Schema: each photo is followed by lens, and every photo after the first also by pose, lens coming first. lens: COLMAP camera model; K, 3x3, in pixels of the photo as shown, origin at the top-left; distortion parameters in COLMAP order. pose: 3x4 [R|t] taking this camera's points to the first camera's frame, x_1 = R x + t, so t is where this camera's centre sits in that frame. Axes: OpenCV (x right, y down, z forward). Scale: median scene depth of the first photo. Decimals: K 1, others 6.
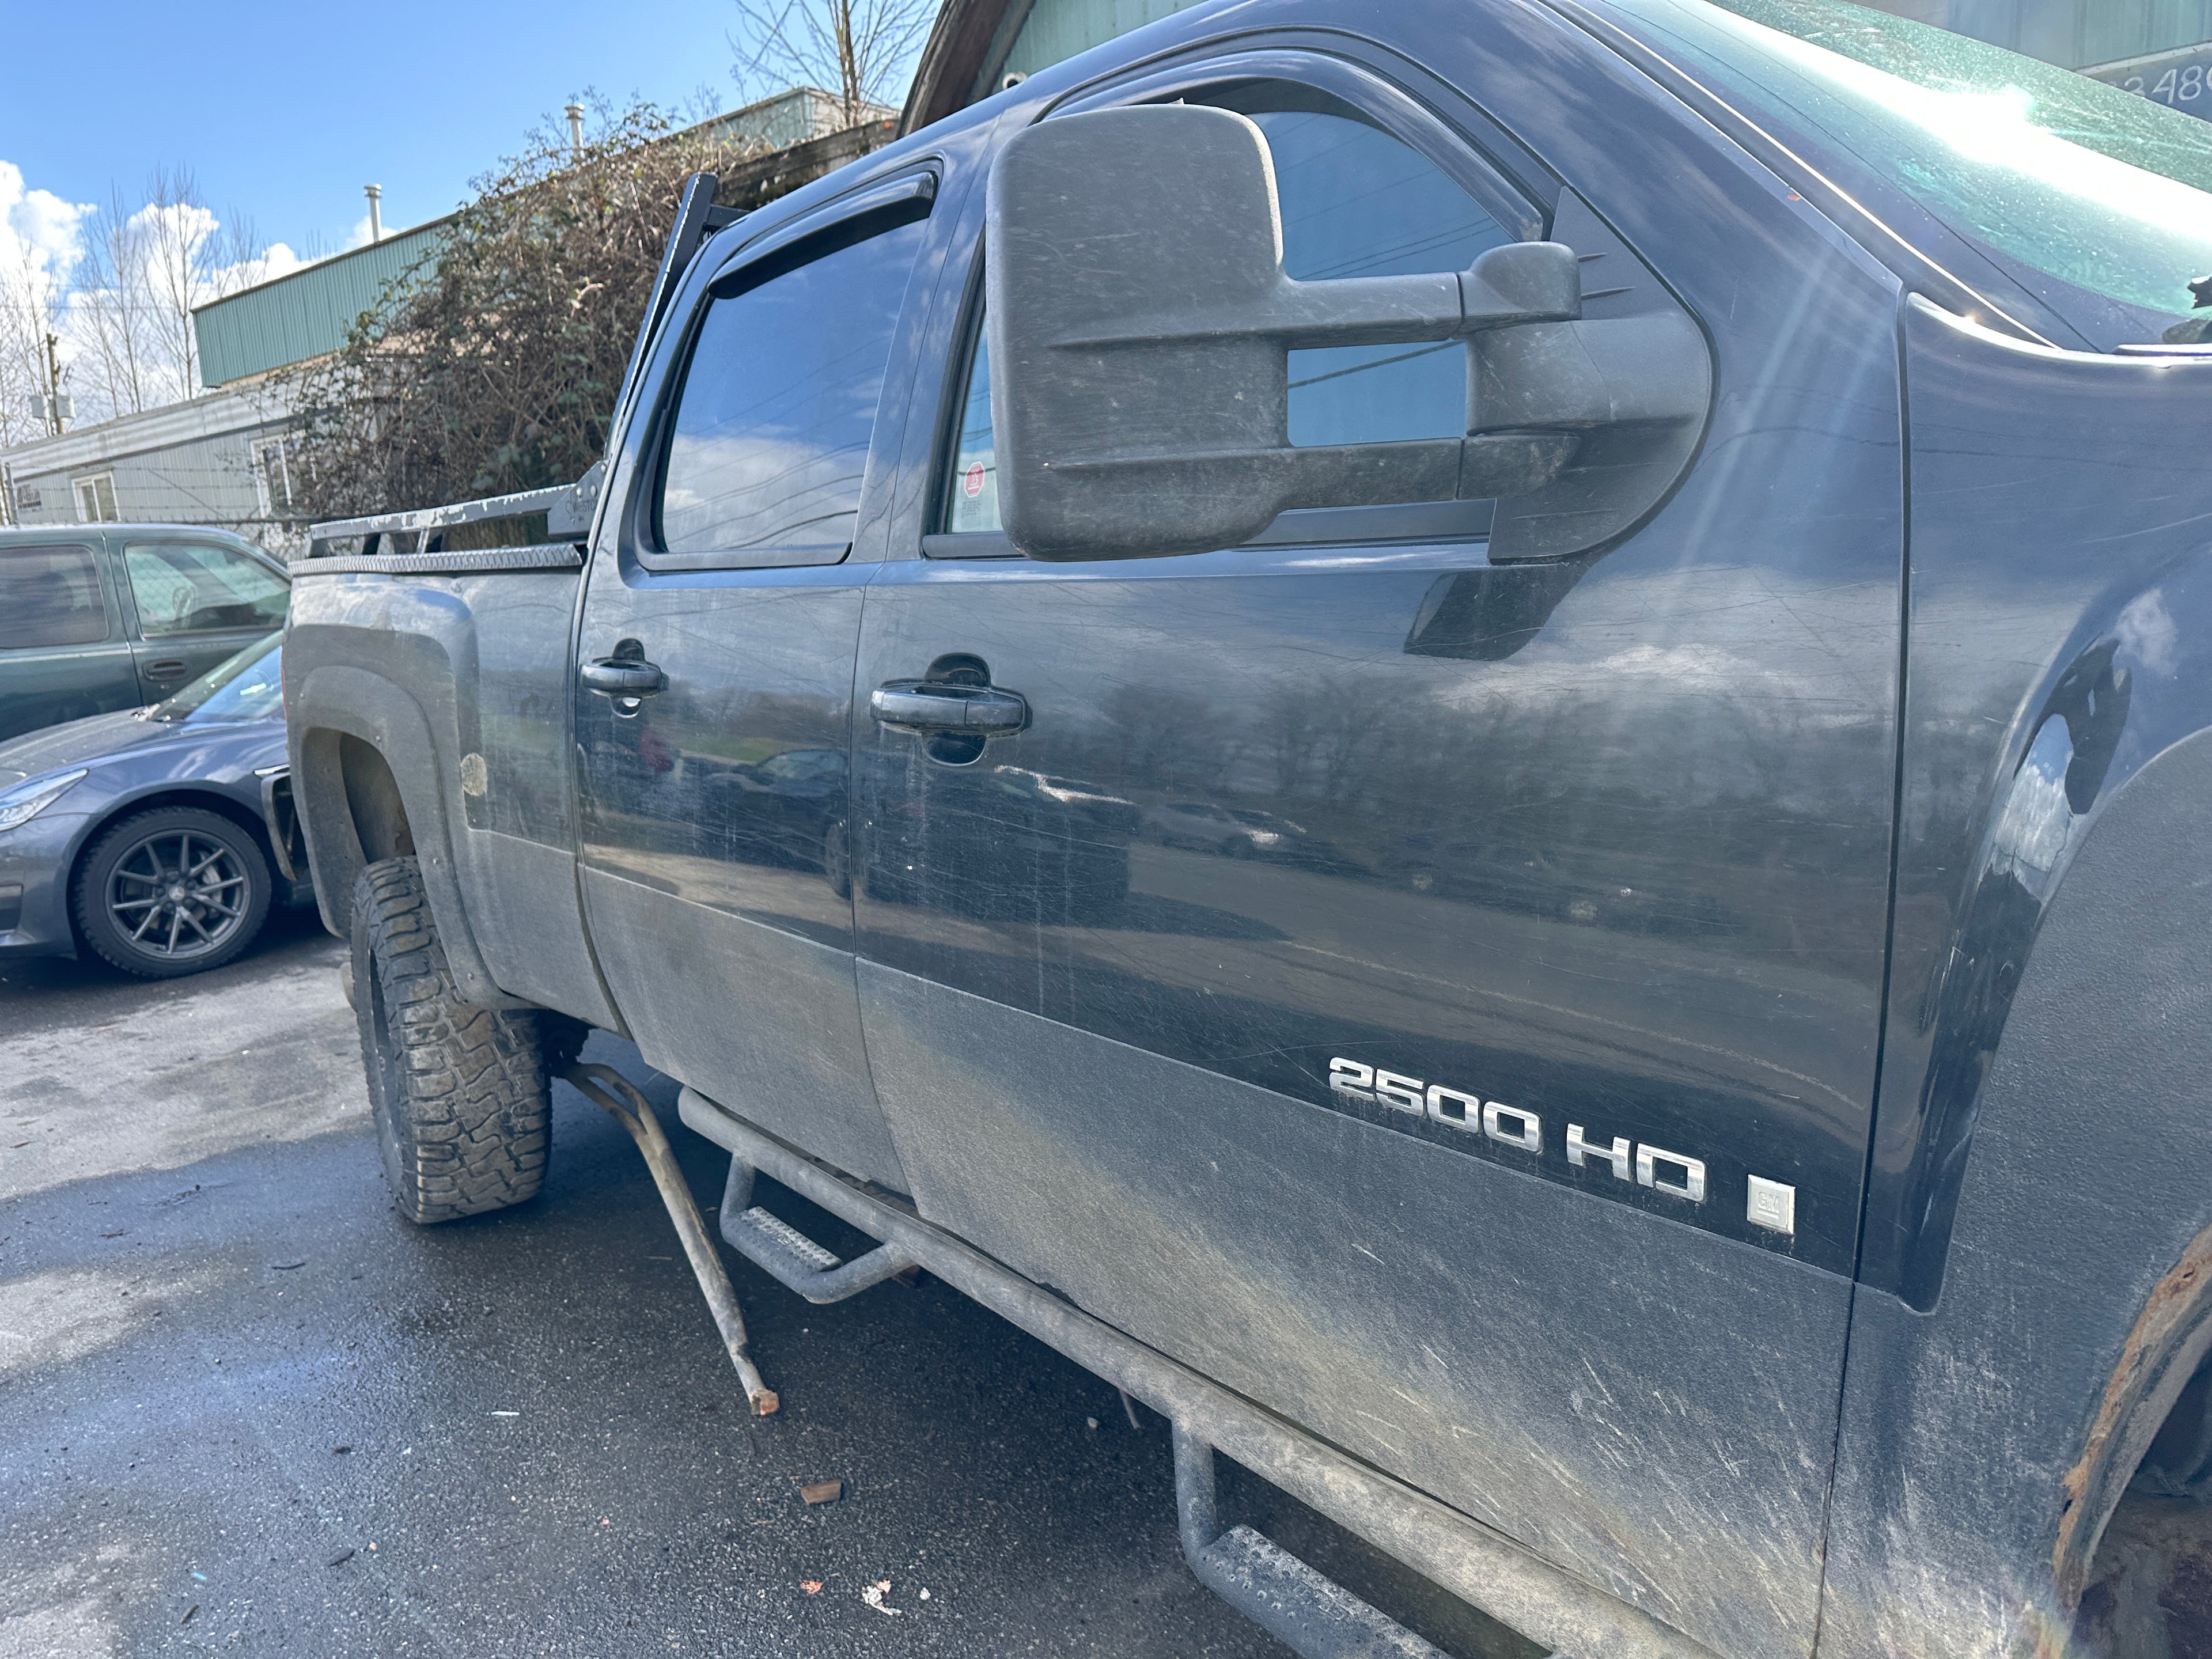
lens RADIAL K [[1556.8, 0, 1088.7], [0, 1556.8, 845.1], [0, 0, 1]] dist [0.035911, -0.041930]
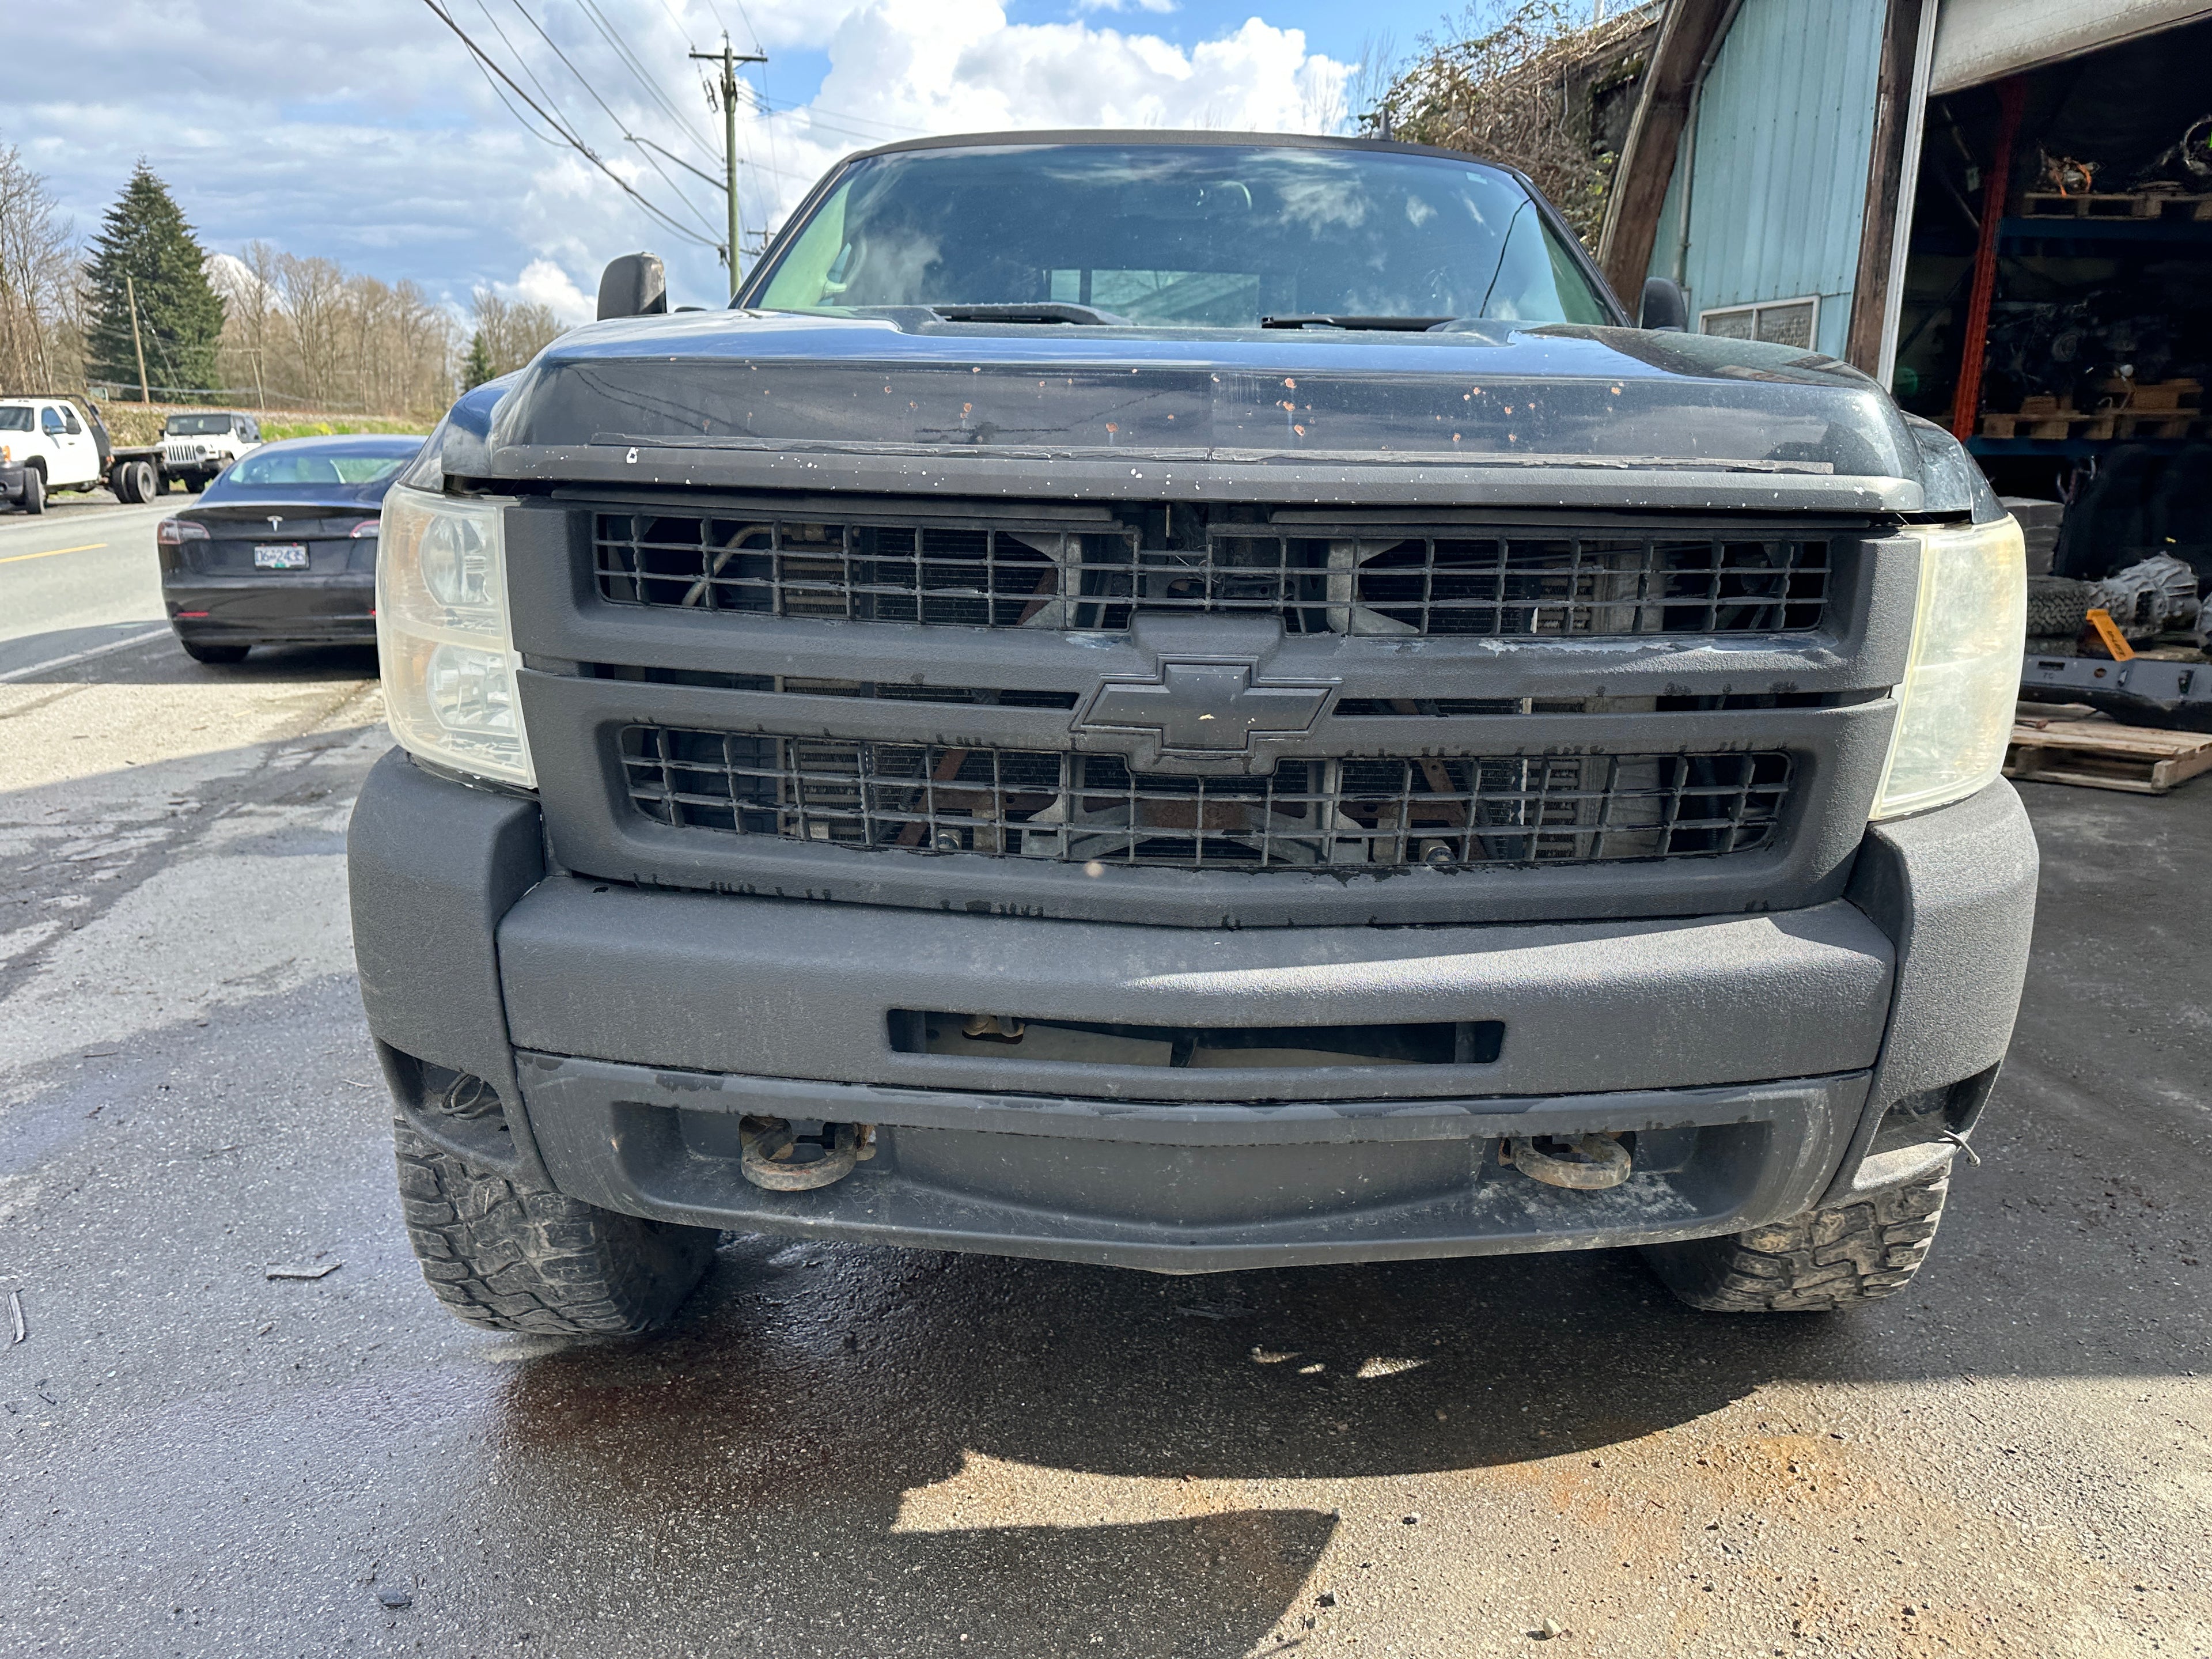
lens RADIAL K [[1556.8, 0, 1109.7], [0, 1556.8, 842.1], [0, 0, 1]] dist [0.035911, -0.041930]
pose [[0.781857, 0.209739, -0.587120, 0.877281], [-0.156131, 0.977576, 0.141305, 0.017140], [0.603592, -0.018813, 0.797072, -0.272338]]
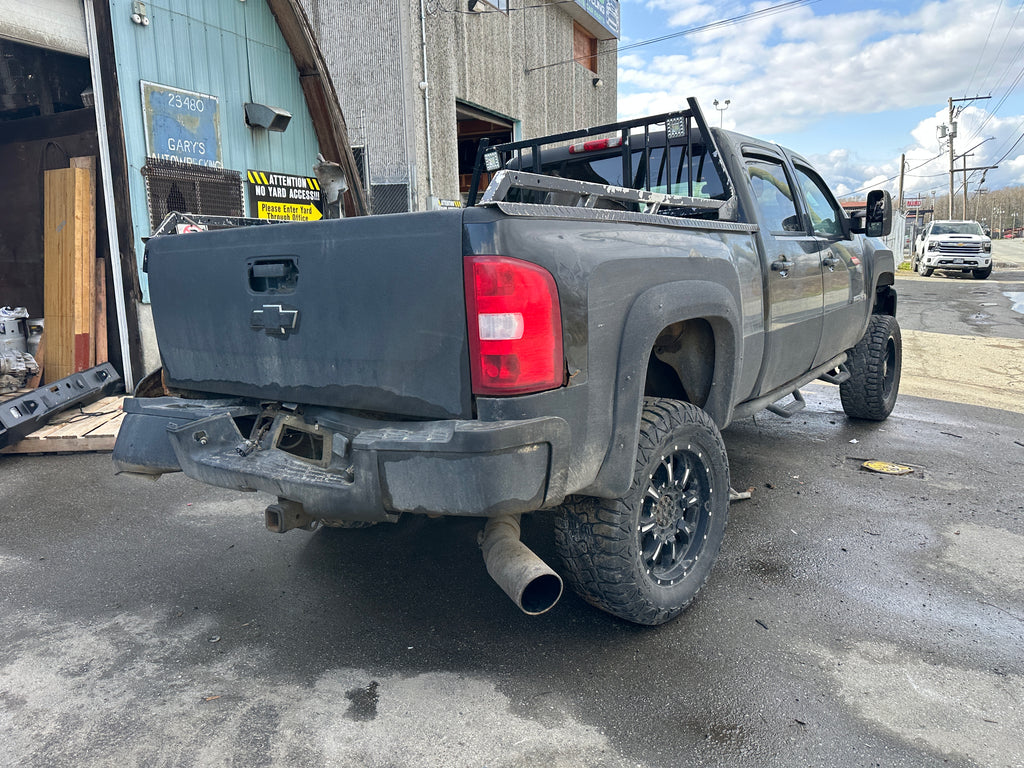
lens RADIAL K [[720.7, 0, 521.1], [0, 720.7, 375.7], [0, 0, 1]] dist [0.035911, -0.041930]
pose [[-0.270943, -0.108133, 0.956503, -1.204463], [0.206658, 0.963966, 0.167516, -0.186524], [-0.940150, 0.243056, -0.238833, 1.414772]]
